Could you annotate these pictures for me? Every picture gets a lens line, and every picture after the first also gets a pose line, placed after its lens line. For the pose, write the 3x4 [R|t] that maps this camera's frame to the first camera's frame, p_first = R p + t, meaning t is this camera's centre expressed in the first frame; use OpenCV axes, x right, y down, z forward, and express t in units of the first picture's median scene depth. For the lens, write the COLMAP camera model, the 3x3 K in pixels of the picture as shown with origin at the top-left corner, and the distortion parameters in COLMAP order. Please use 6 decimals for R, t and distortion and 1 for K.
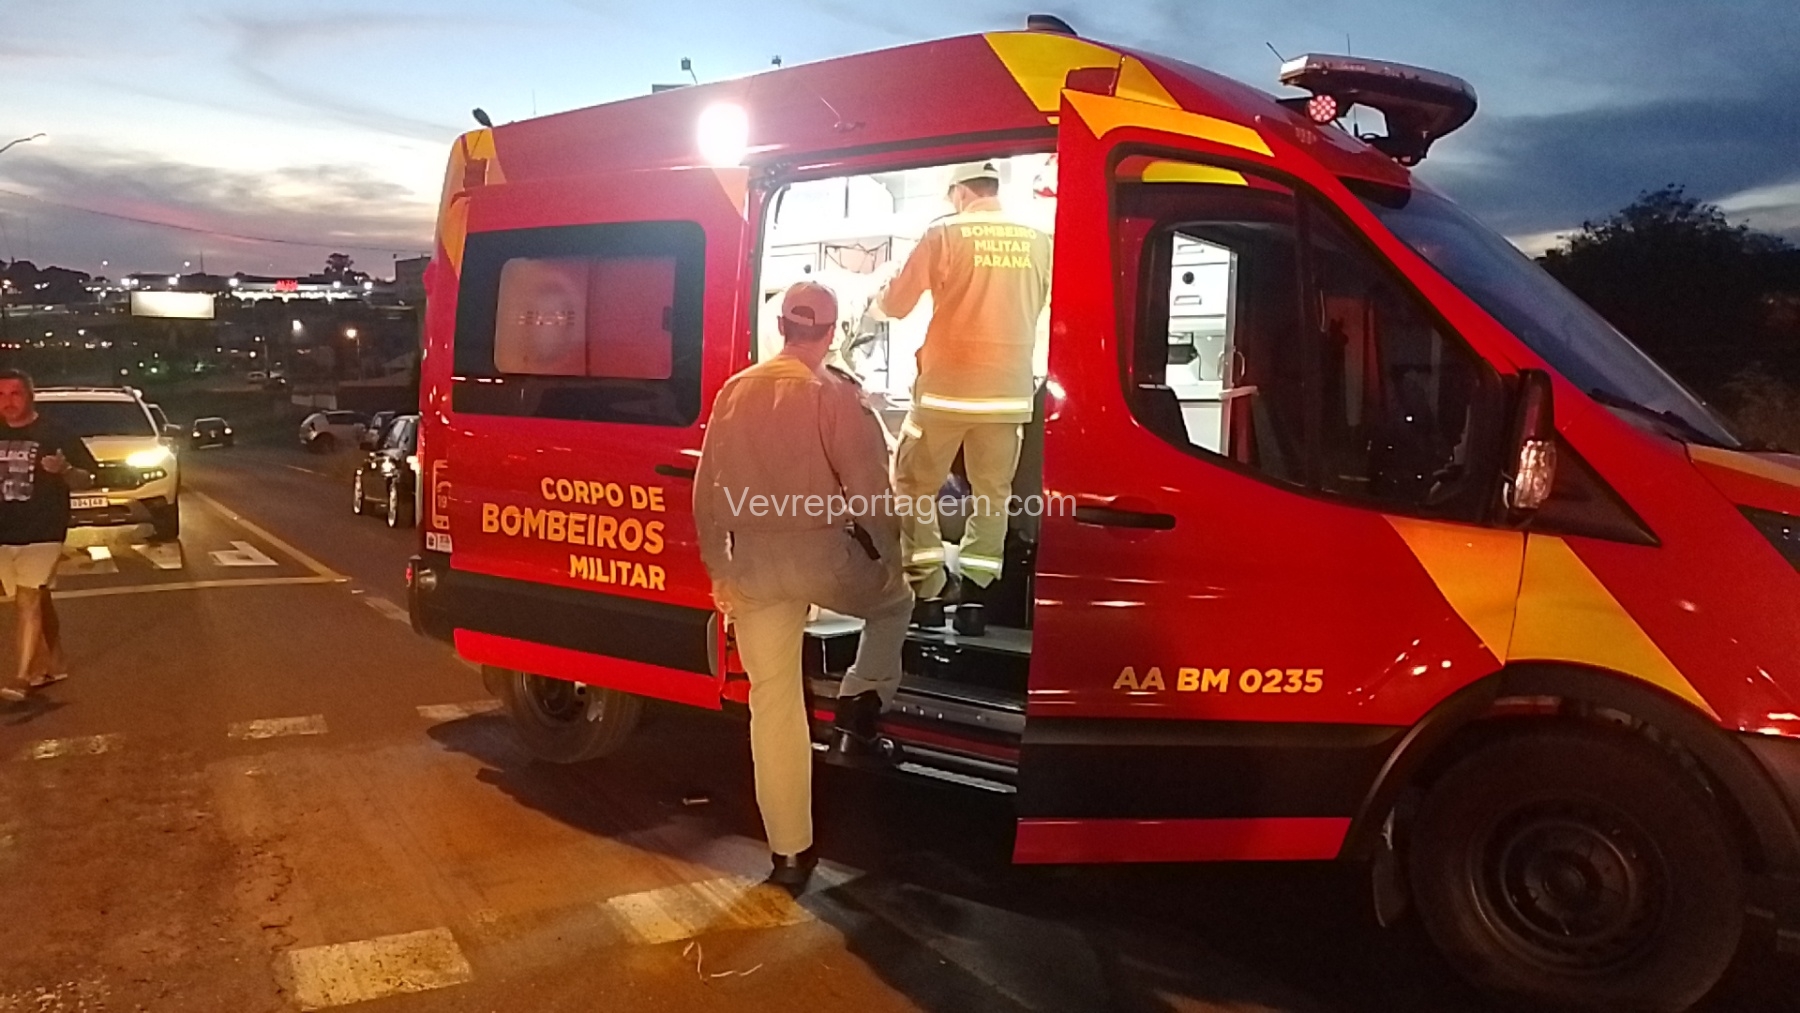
lens RADIAL K [[1370.6, 0, 903.5], [0, 1370.6, 503.3], [0, 0, 1]] dist [0.076121, -0.107749]
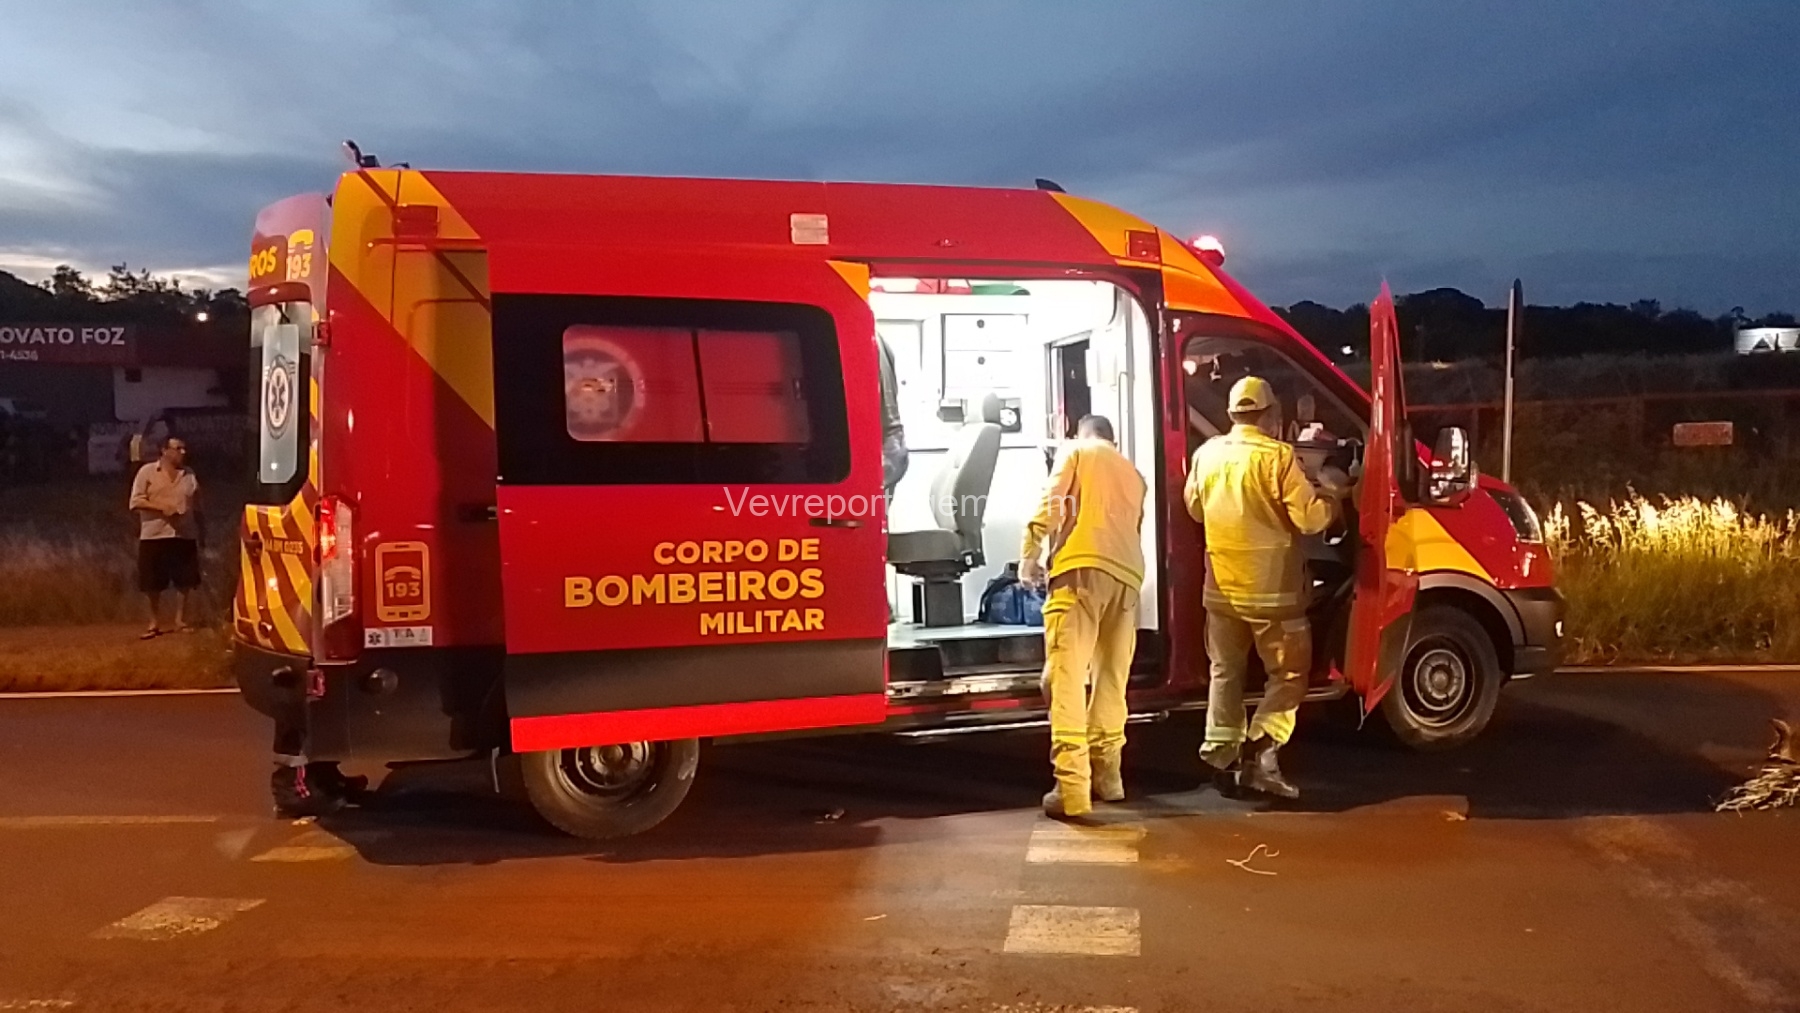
lens RADIAL K [[1370.6, 0, 879.7], [0, 1370.6, 473.1], [0, 0, 1]] dist [0.076121, -0.107749]
pose [[0.592976, -0.046122, 0.803898, -1.012400], [0.084804, 0.996383, -0.005389, -0.052518], [-0.800742, 0.071369, 0.594742, 0.271566]]
